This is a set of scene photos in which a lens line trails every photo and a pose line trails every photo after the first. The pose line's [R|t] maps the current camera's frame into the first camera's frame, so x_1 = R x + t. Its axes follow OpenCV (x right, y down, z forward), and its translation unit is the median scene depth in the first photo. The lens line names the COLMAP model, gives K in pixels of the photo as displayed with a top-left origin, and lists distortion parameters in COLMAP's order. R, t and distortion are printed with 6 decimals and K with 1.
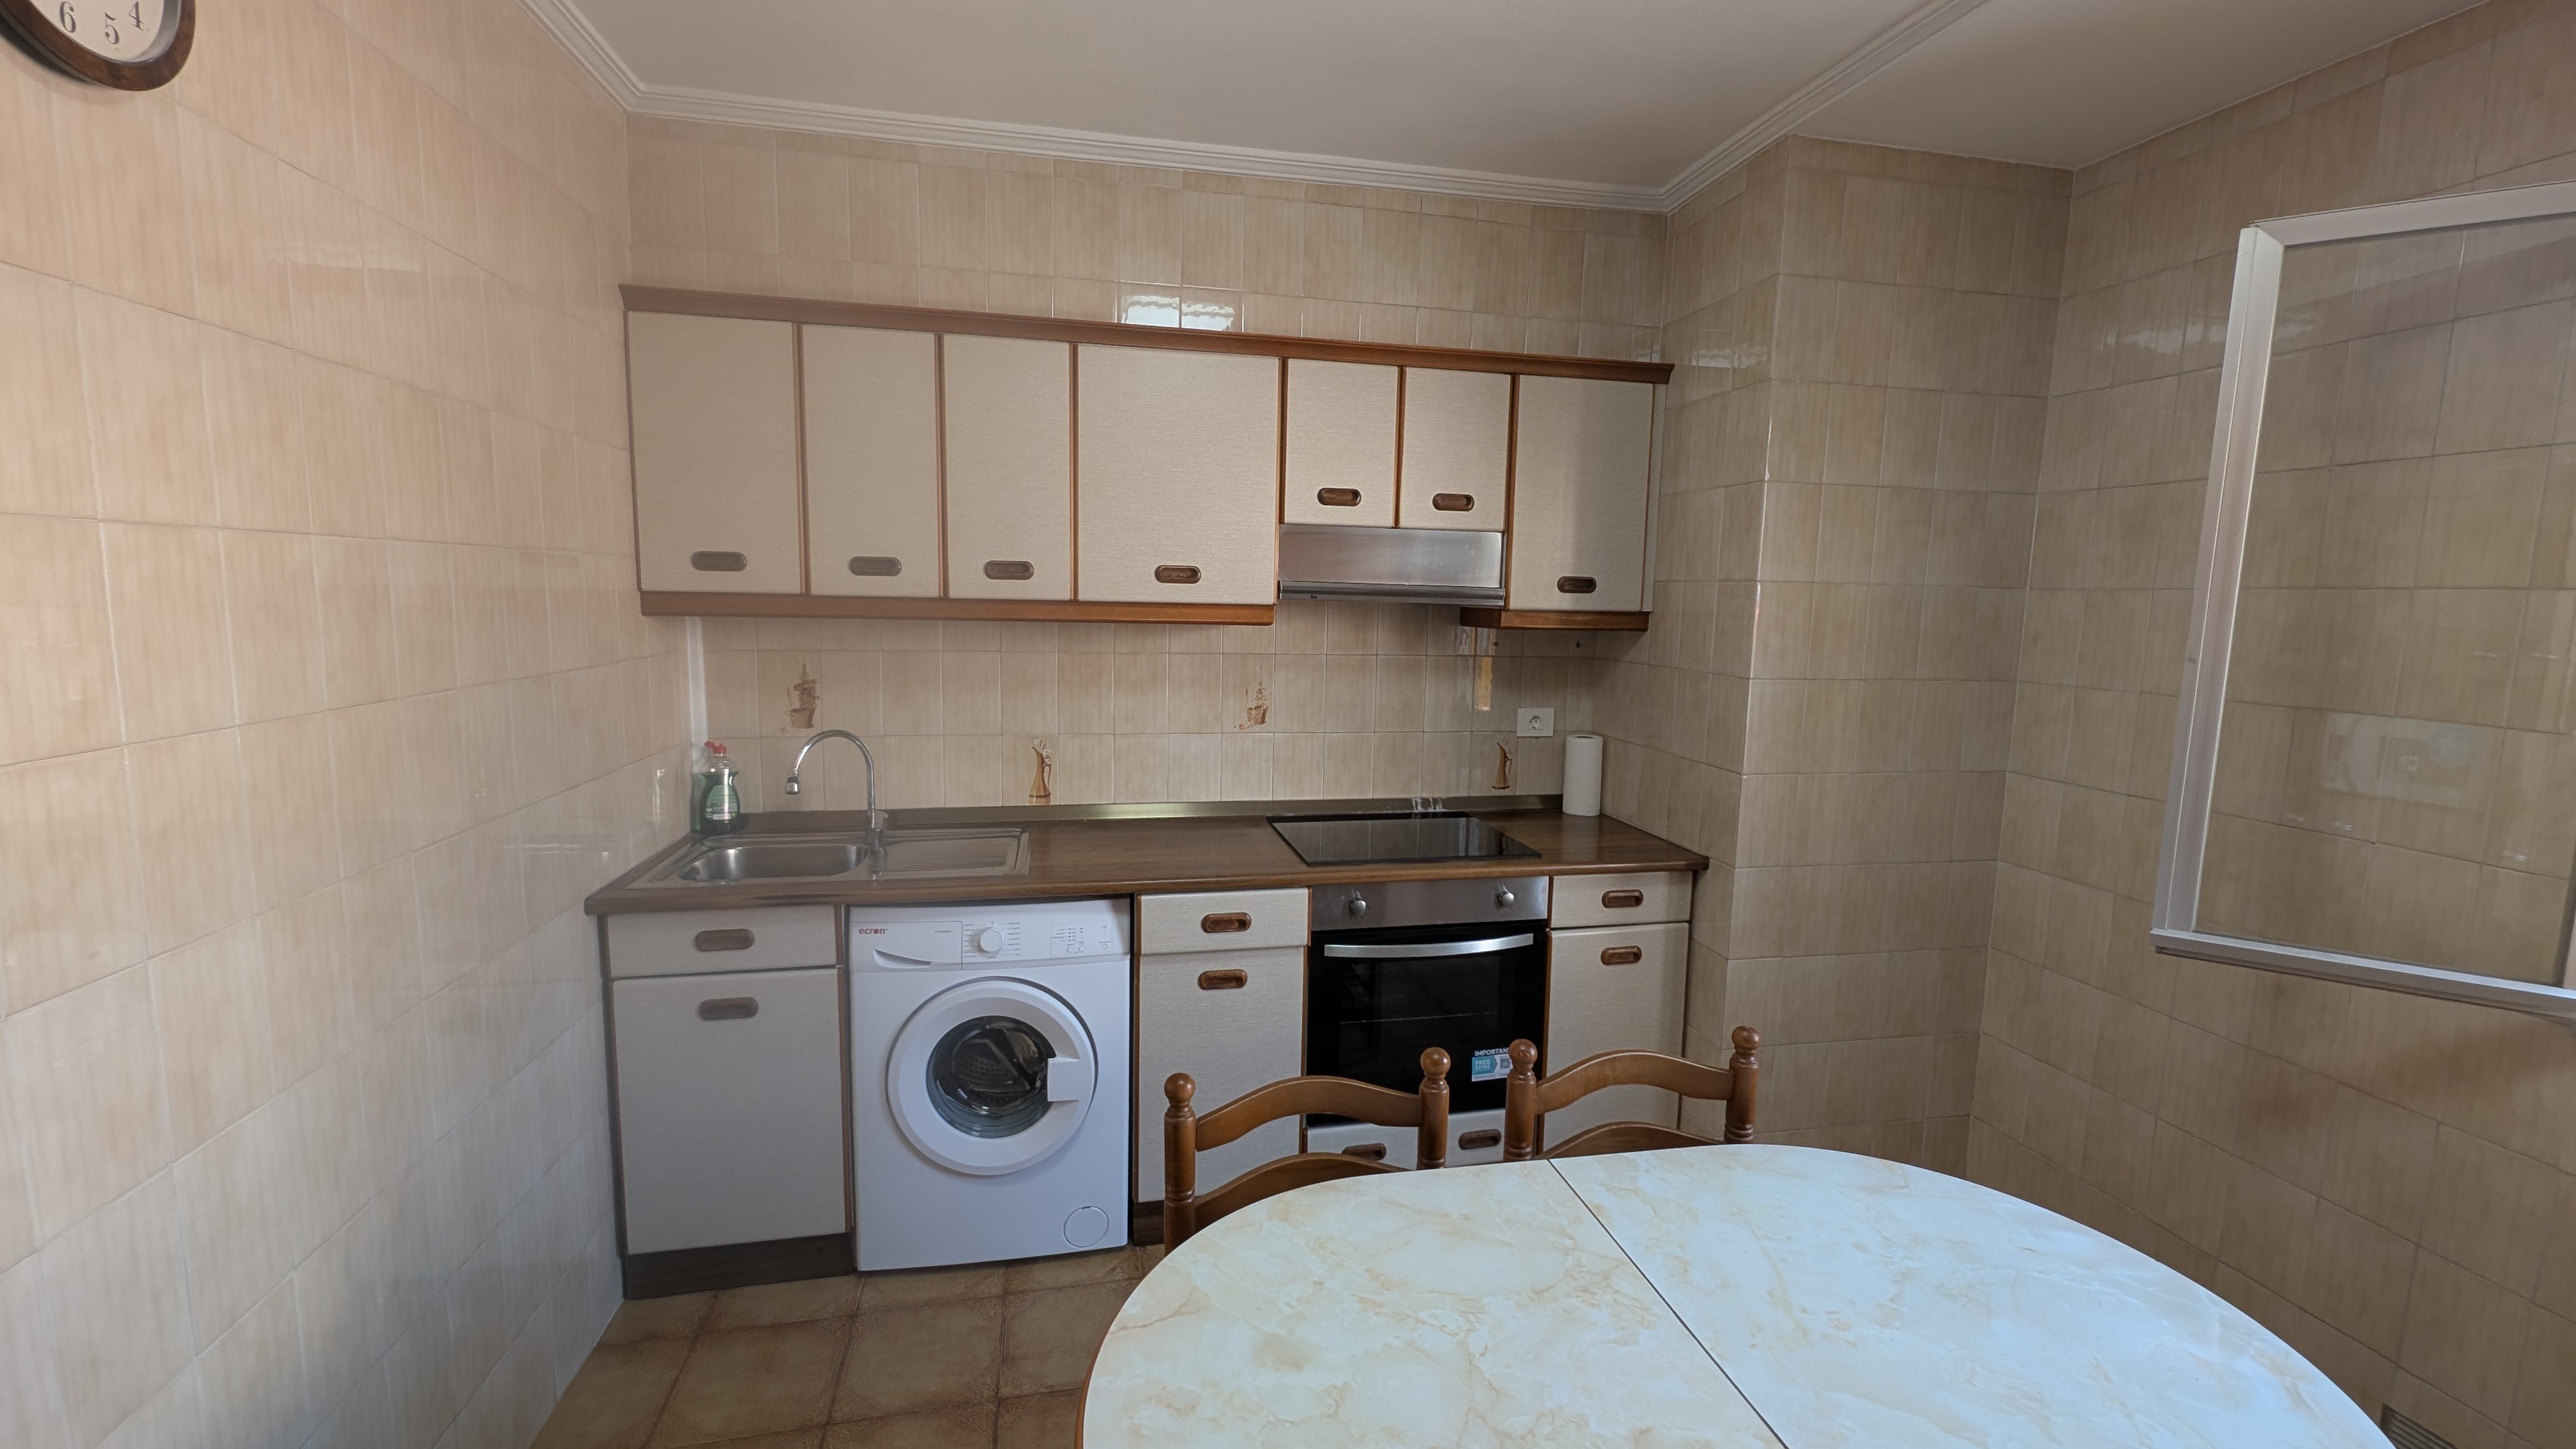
lens RADIAL K [[1052.3, 0, 1285.8], [0, 1052.3, 724.0], [0, 0, 1]] dist [0.003056, -0.001377]
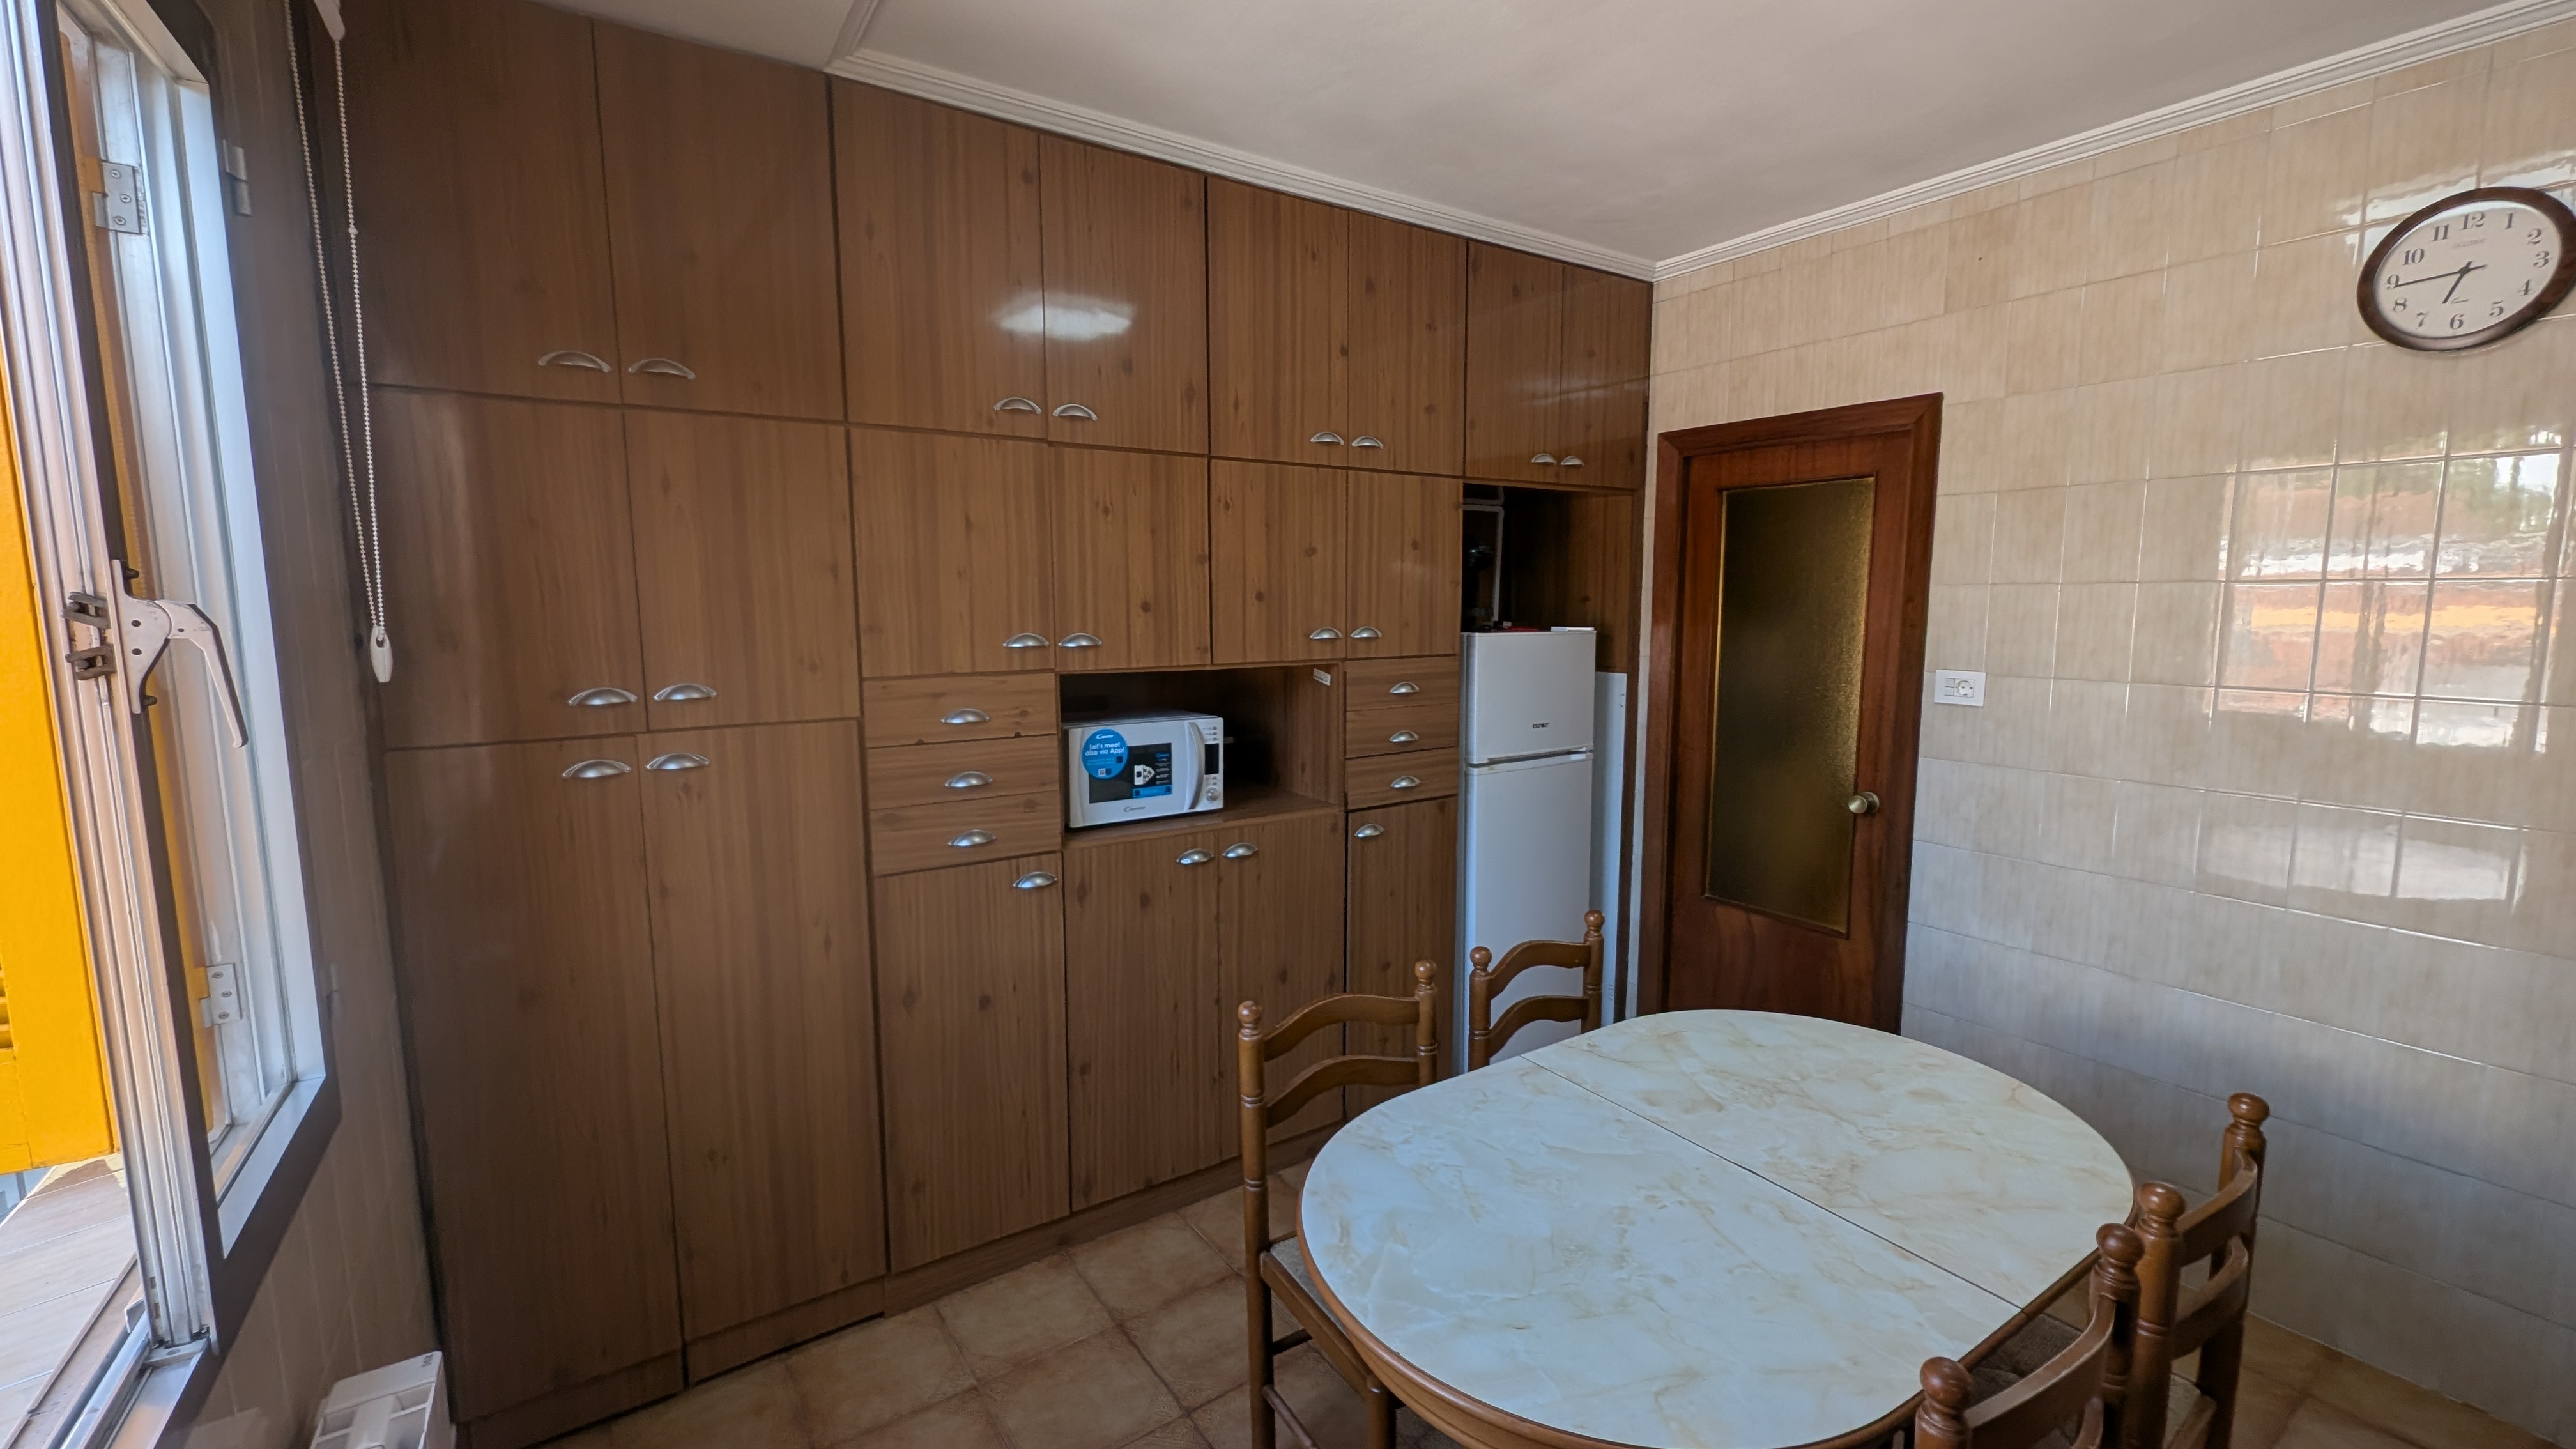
lens RADIAL K [[1052.3, 0, 1288.1], [0, 1052.3, 719.0], [0, 0, 1]] dist [0.003056, -0.001377]
pose [[-0.927775, 0.026927, -0.372168, 0.647472], [-0.062805, 0.971895, 0.226884, -0.106497], [0.367817, 0.233872, -0.900008, 0.864518]]
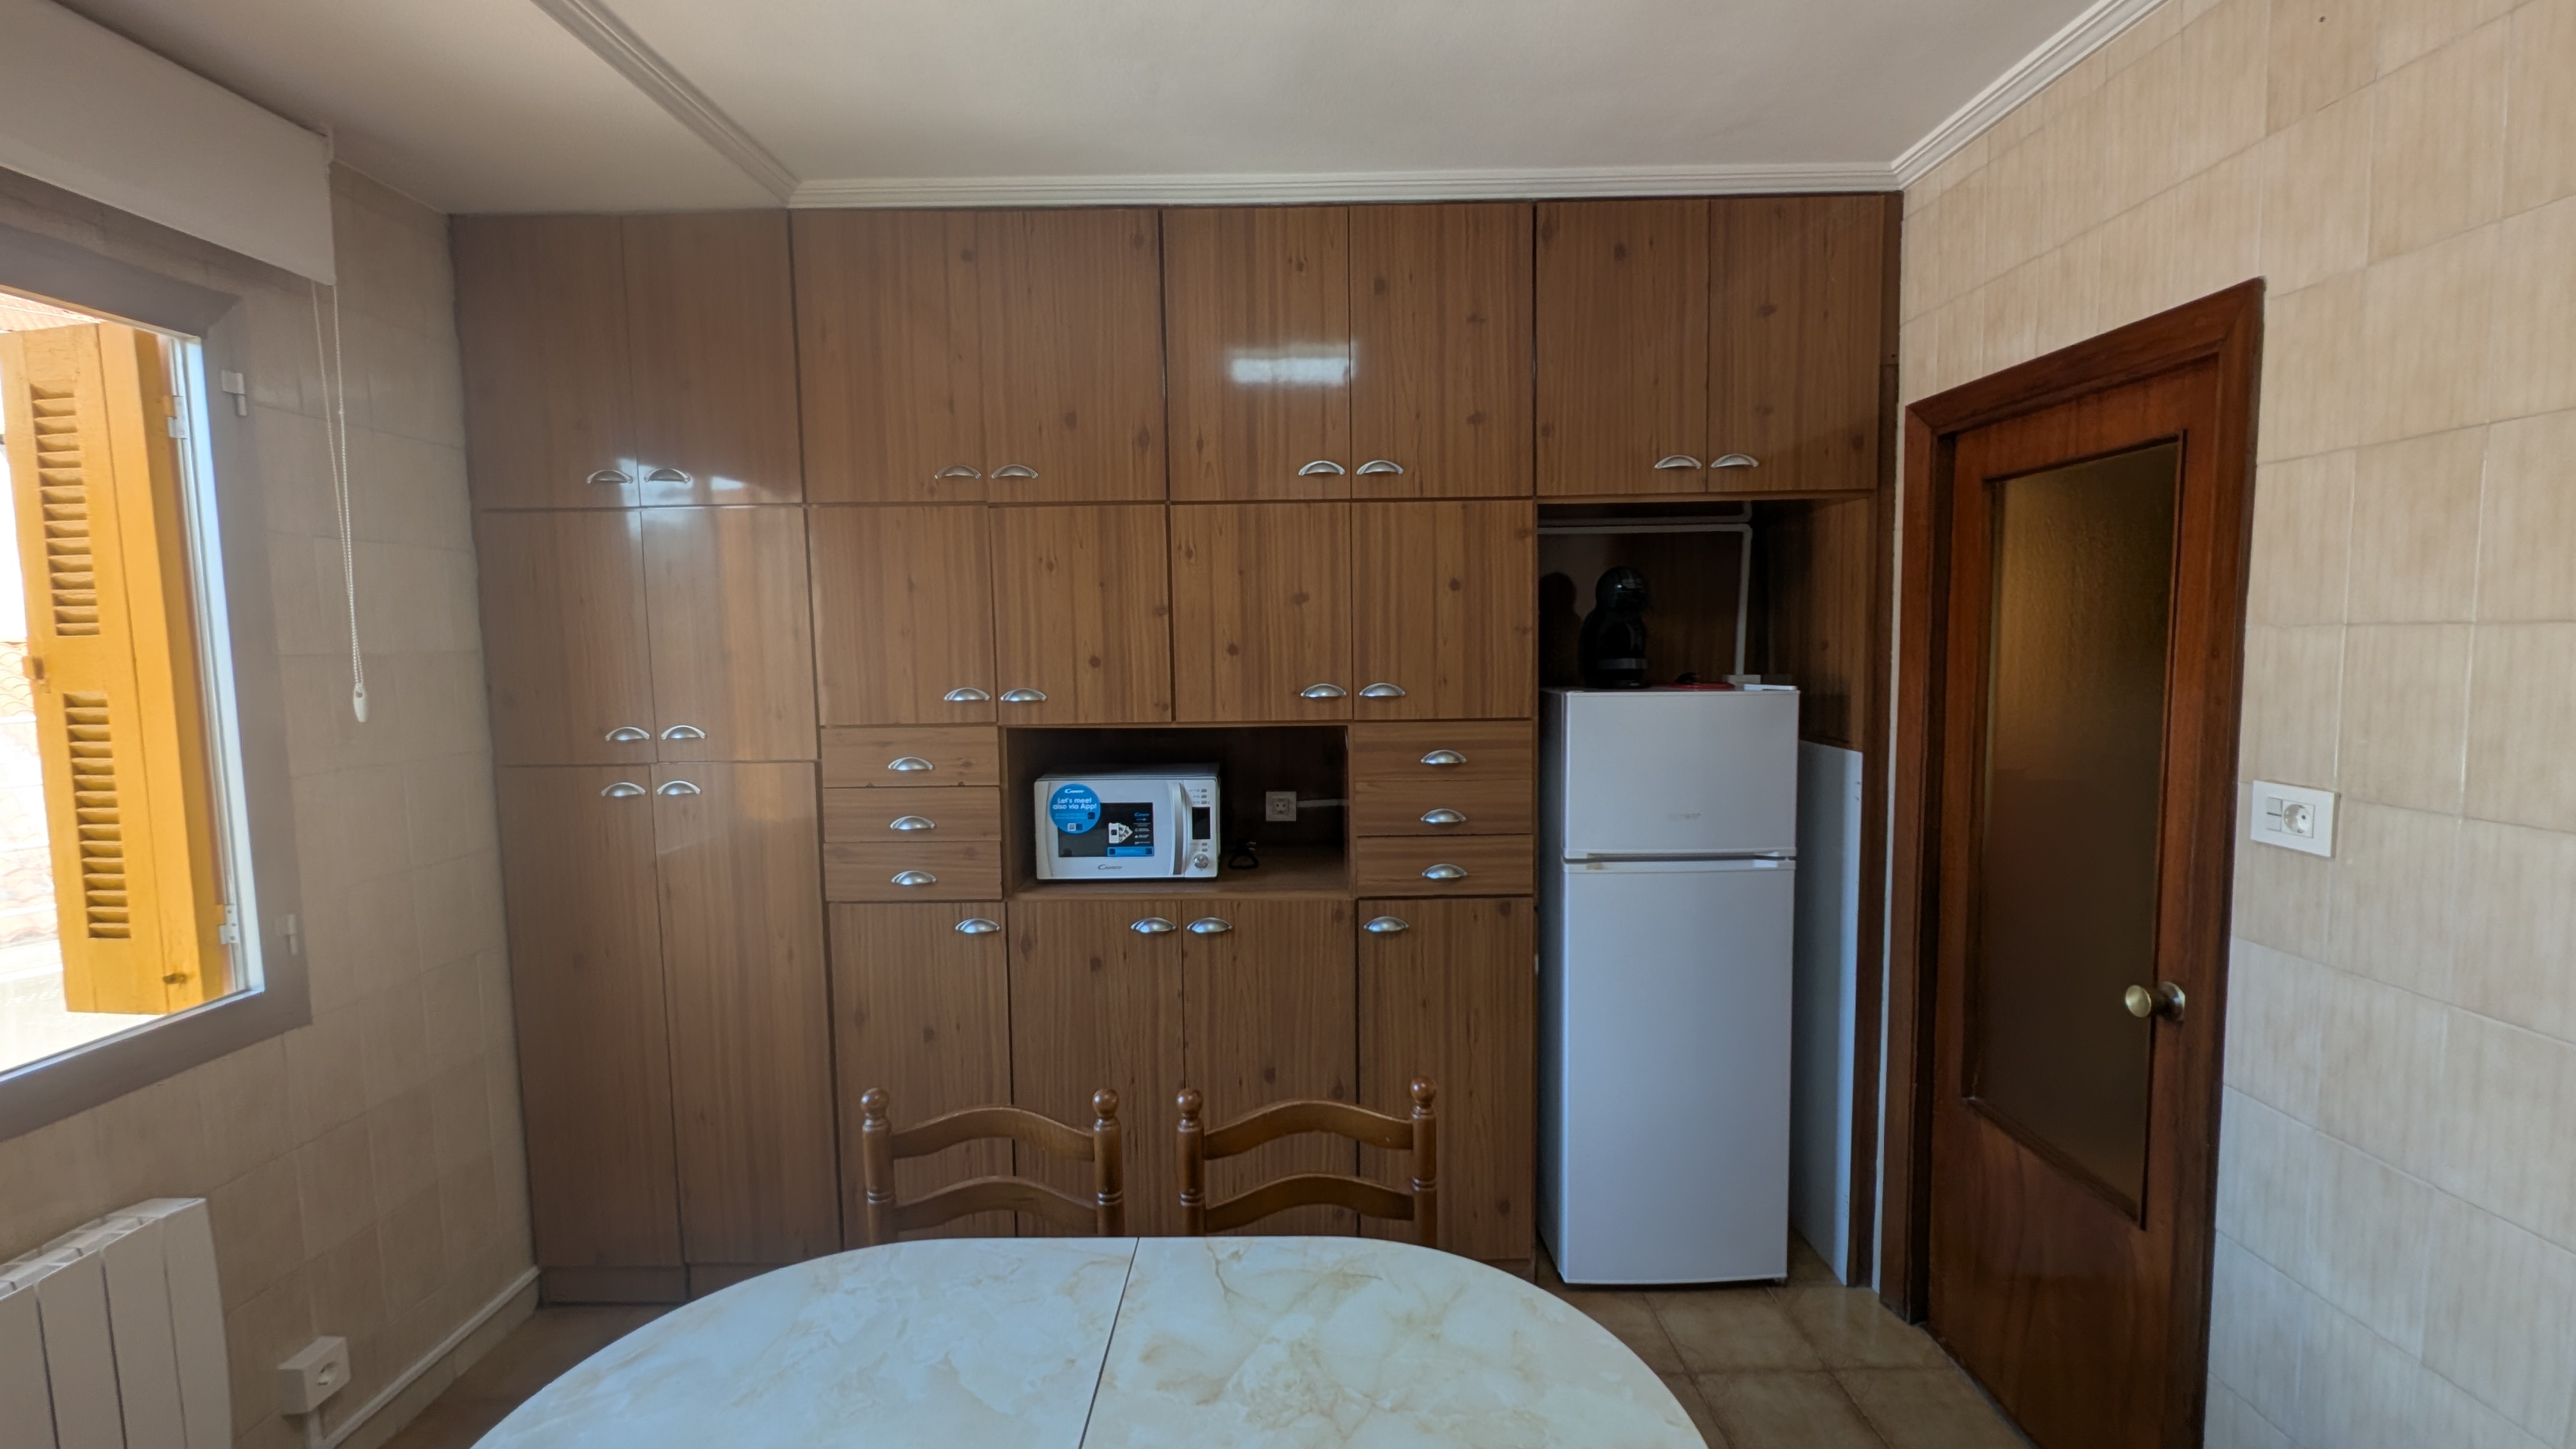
lens RADIAL K [[1052.3, 0, 1290.4], [0, 1052.3, 718.8], [0, 0, 1]] dist [0.003056, -0.001377]
pose [[-0.977643, -0.022031, 0.209116, 0.009840], [0.022345, 0.977979, 0.207501, -0.121269], [-0.209083, 0.207535, -0.955622, 0.793491]]
